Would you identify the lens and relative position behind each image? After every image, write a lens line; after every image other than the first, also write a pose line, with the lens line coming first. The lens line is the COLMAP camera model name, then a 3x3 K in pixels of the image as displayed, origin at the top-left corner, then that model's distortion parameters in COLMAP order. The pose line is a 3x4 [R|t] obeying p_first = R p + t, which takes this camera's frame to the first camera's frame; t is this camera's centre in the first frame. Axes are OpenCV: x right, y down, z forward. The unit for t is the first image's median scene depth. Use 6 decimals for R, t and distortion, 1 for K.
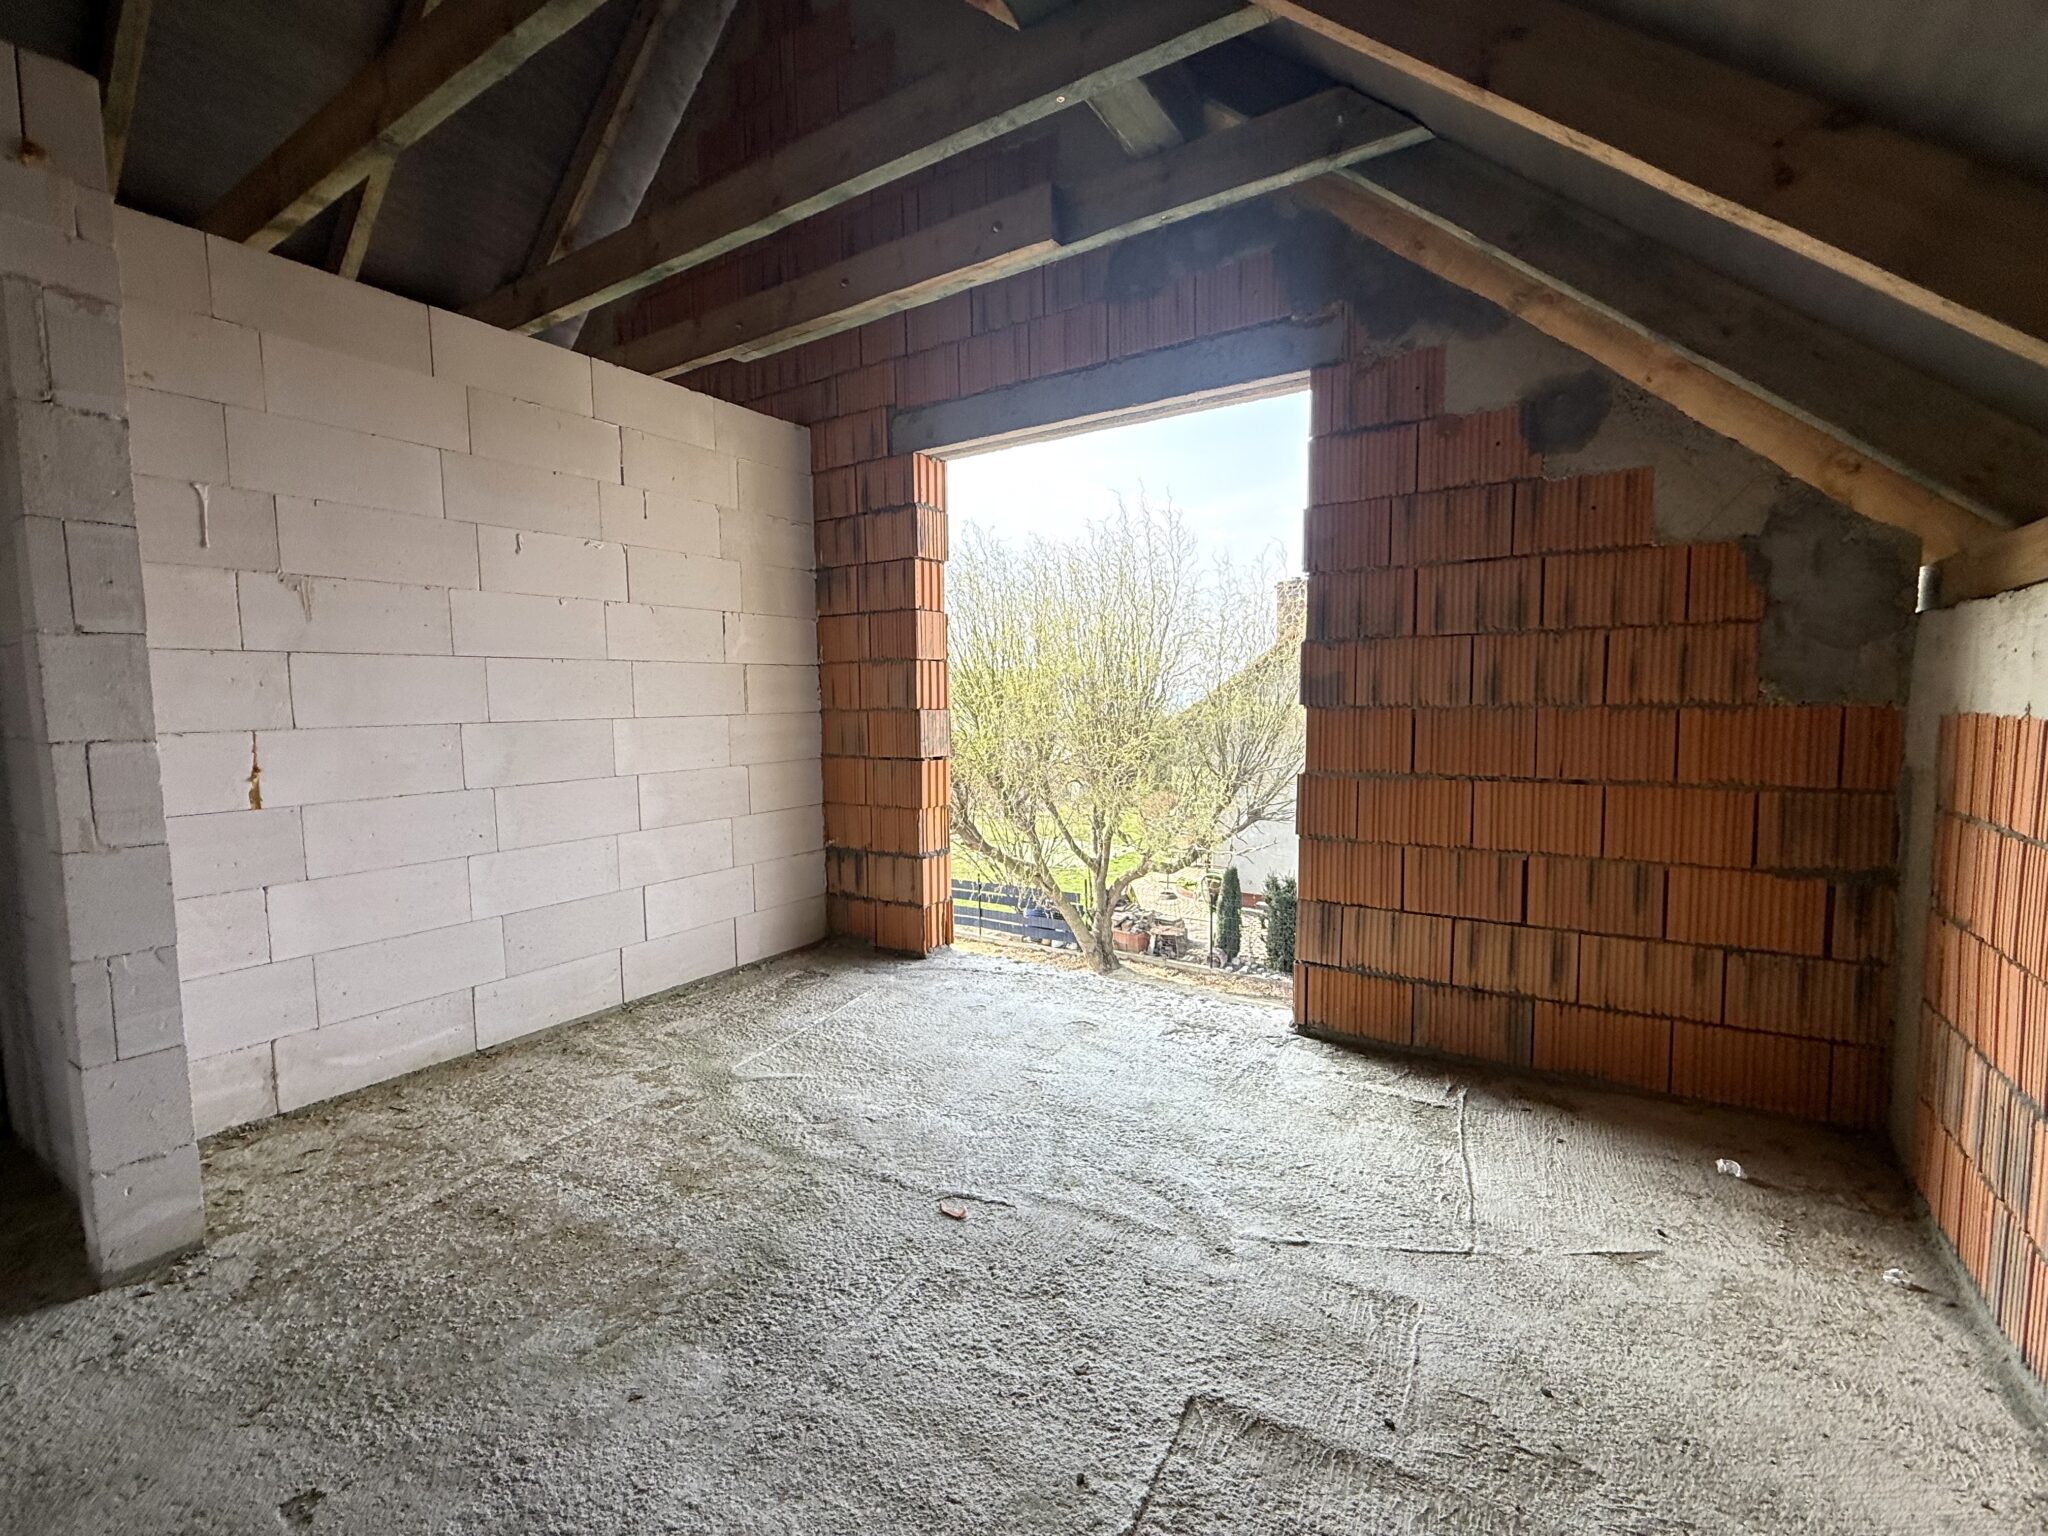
lens RADIAL K [[900.8, 0, 1021.3], [0, 900.8, 769.6], [0, 0, 1]] dist [0.000805, 0.000204]
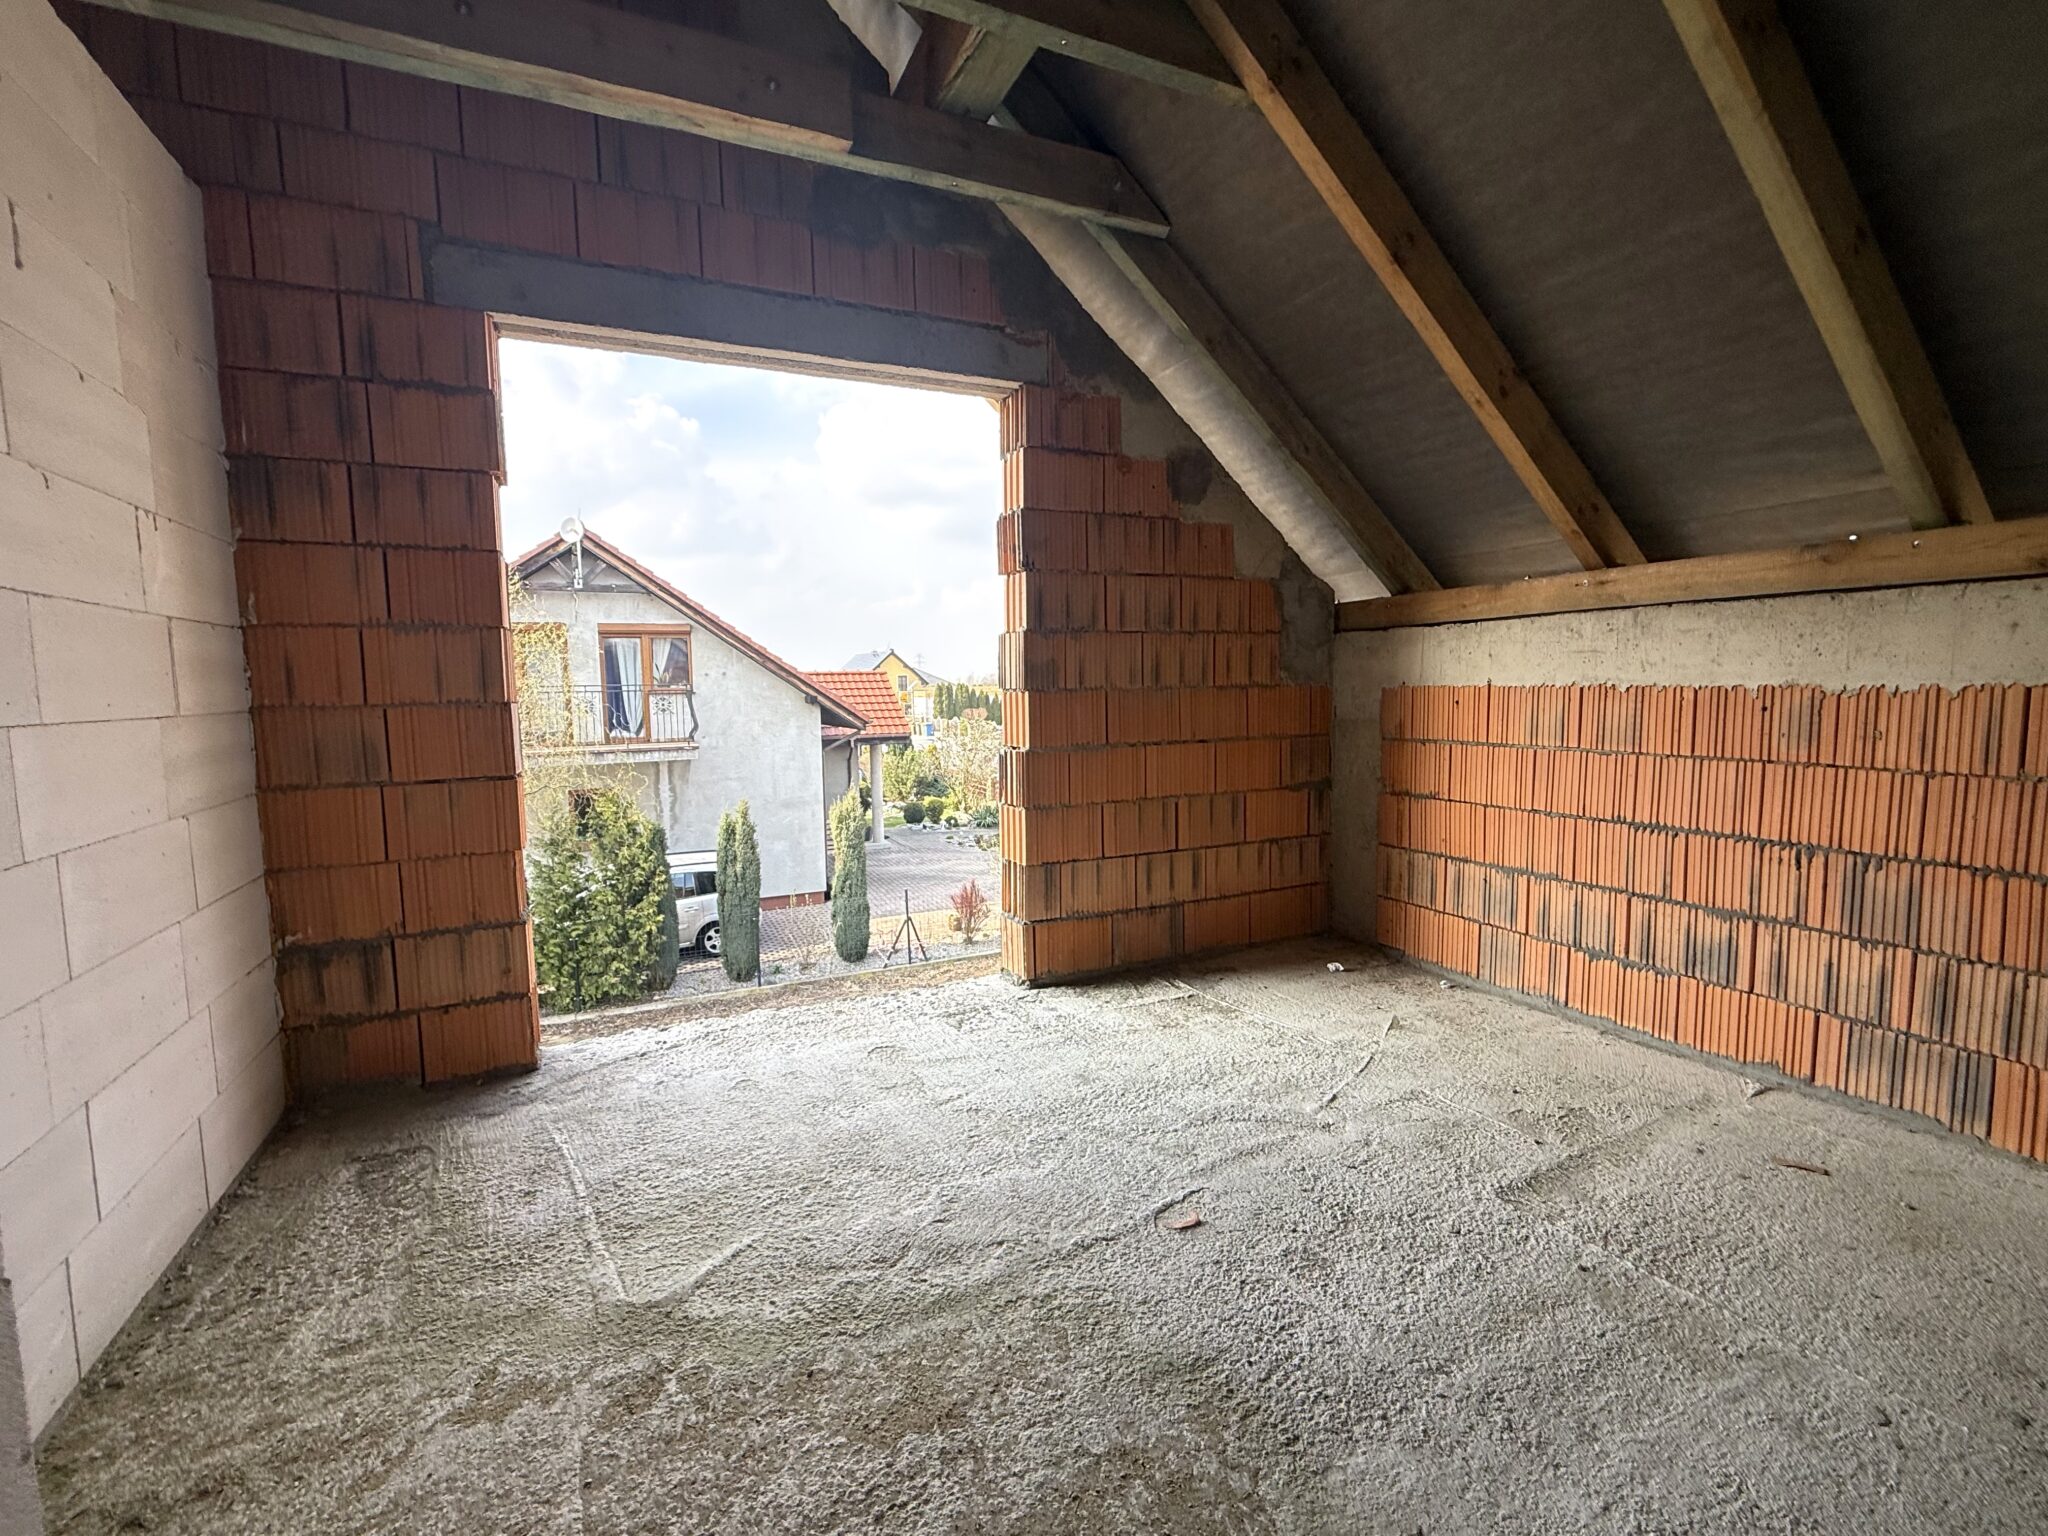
lens RADIAL K [[900.8, 0, 1018.1], [0, 900.8, 766.9], [0, 0, 1]] dist [0.000805, 0.000204]
pose [[0.532108, -0.073712, 0.843462, -0.659711], [0.078847, 0.996188, 0.037317, -0.019704], [-0.842997, 0.046647, 0.535891, 0.448440]]
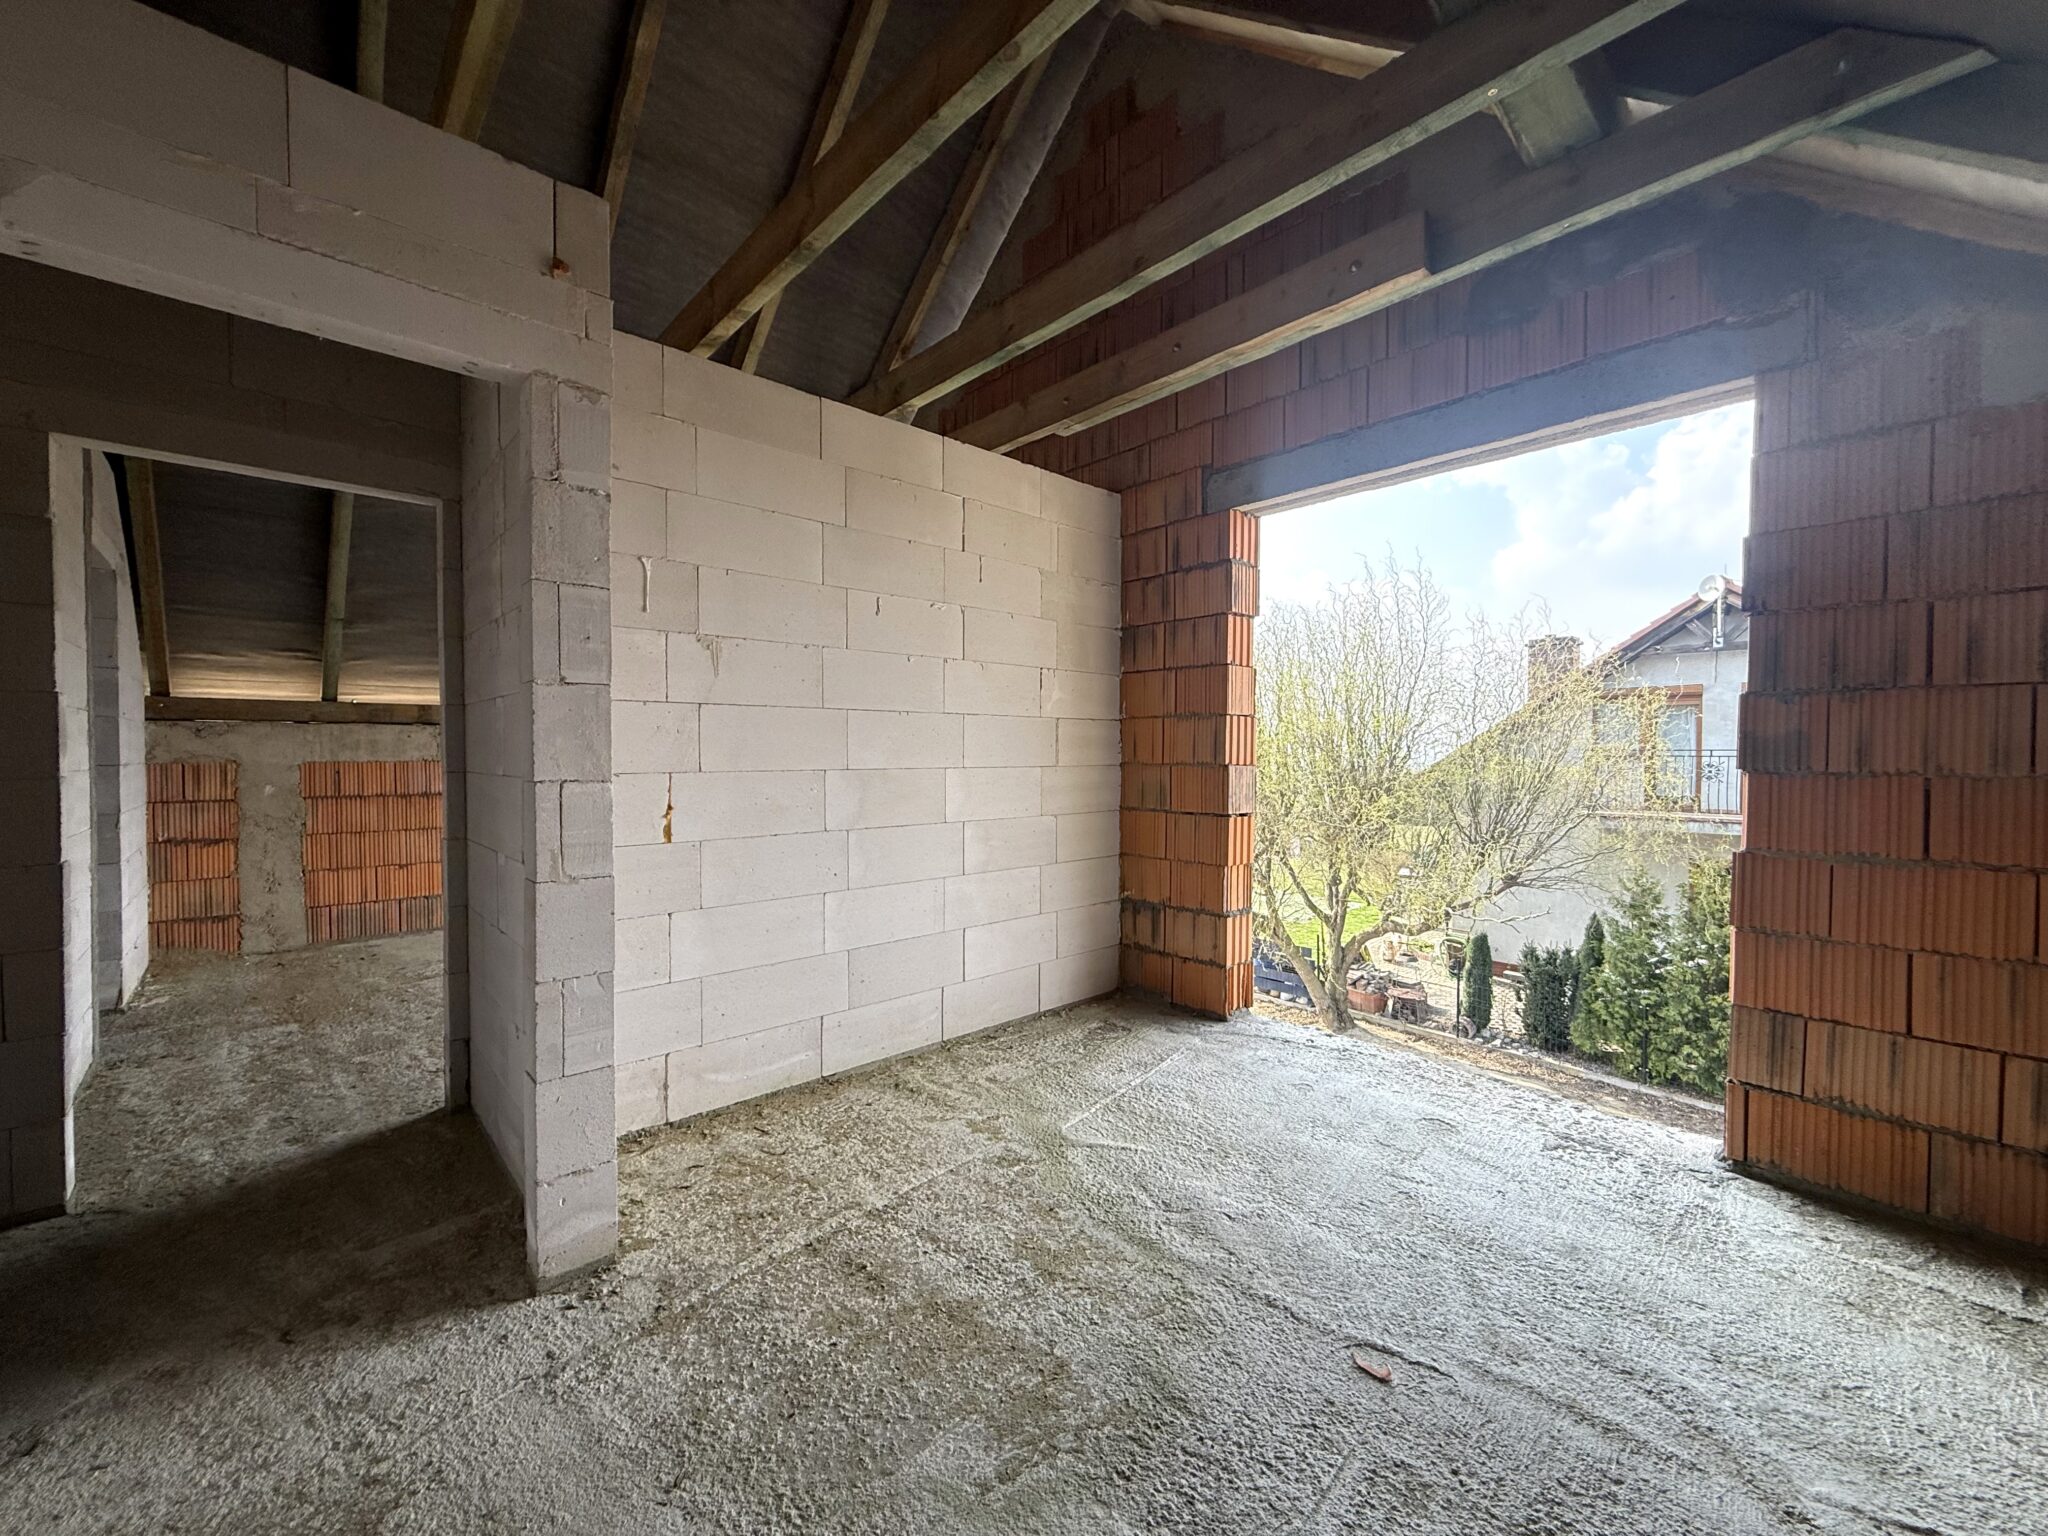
lens RADIAL K [[814.7, 0, 1015.9], [0, 814.7, 767.0], [0, 0, 1]] dist [0.000058, 0.000056]
pose [[0.967471, 0.020940, -0.252115, -0.155367], [-0.036396, 0.997722, -0.056797, -0.007258], [0.250351, 0.064125, 0.966029, 0.110155]]
